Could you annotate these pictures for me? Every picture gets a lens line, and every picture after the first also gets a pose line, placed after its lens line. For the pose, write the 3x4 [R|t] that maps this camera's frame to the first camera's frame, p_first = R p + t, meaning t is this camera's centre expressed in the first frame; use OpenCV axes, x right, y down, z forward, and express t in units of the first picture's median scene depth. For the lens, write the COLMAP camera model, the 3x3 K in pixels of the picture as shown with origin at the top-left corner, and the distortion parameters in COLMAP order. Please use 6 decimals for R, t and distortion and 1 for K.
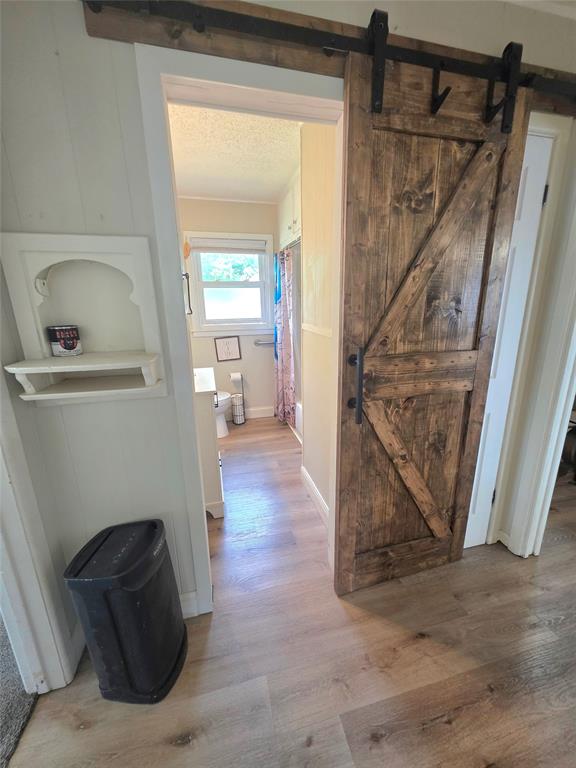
lens RADIAL K [[305.7, 0, 289.2], [0, 305.7, 382.9], [0, 0, 1]] dist [0.003229, 0.000049]
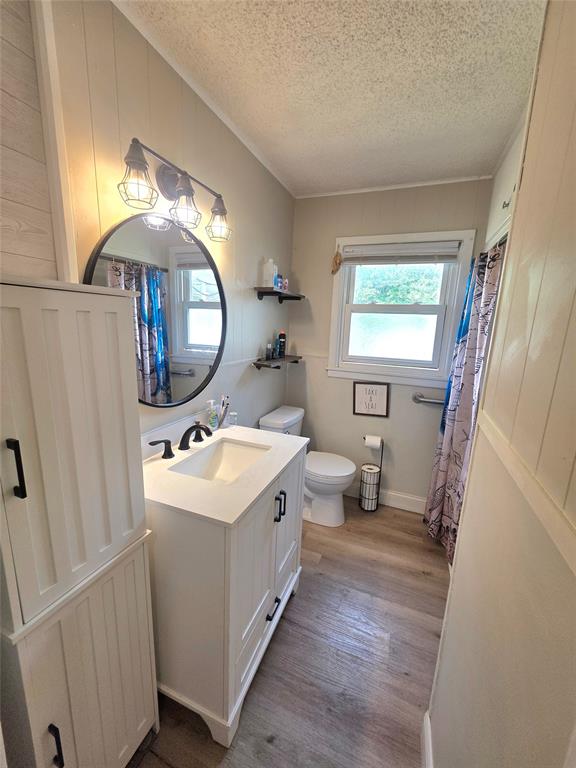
lens RADIAL K [[305.7, 0, 289.2], [0, 305.7, 382.9], [0, 0, 1]] dist [0.003229, 0.000049]
pose [[0.808343, 0.161370, -0.566164, 0.038584], [-0.200841, 0.979595, -0.007545, -0.108983], [0.553394, 0.119808, 0.824258, 0.330216]]
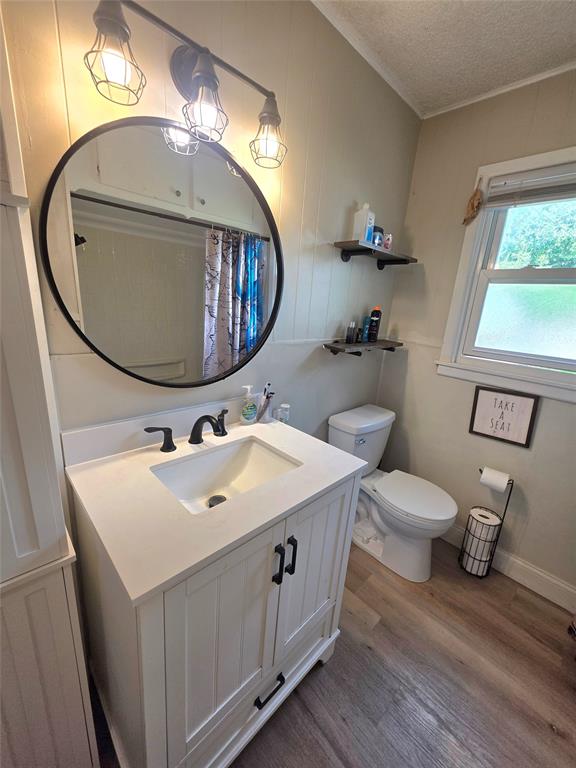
lens RADIAL K [[306.3, 0, 290.5], [0, 306.3, 383.6], [0, 0, 1]] dist [0.003342, 0.000074]
pose [[0.500014, 0.278187, -0.820121, 0.006345], [-0.297746, 0.944494, 0.138844, -0.130939], [0.813224, 0.174764, 0.555089, 0.491577]]
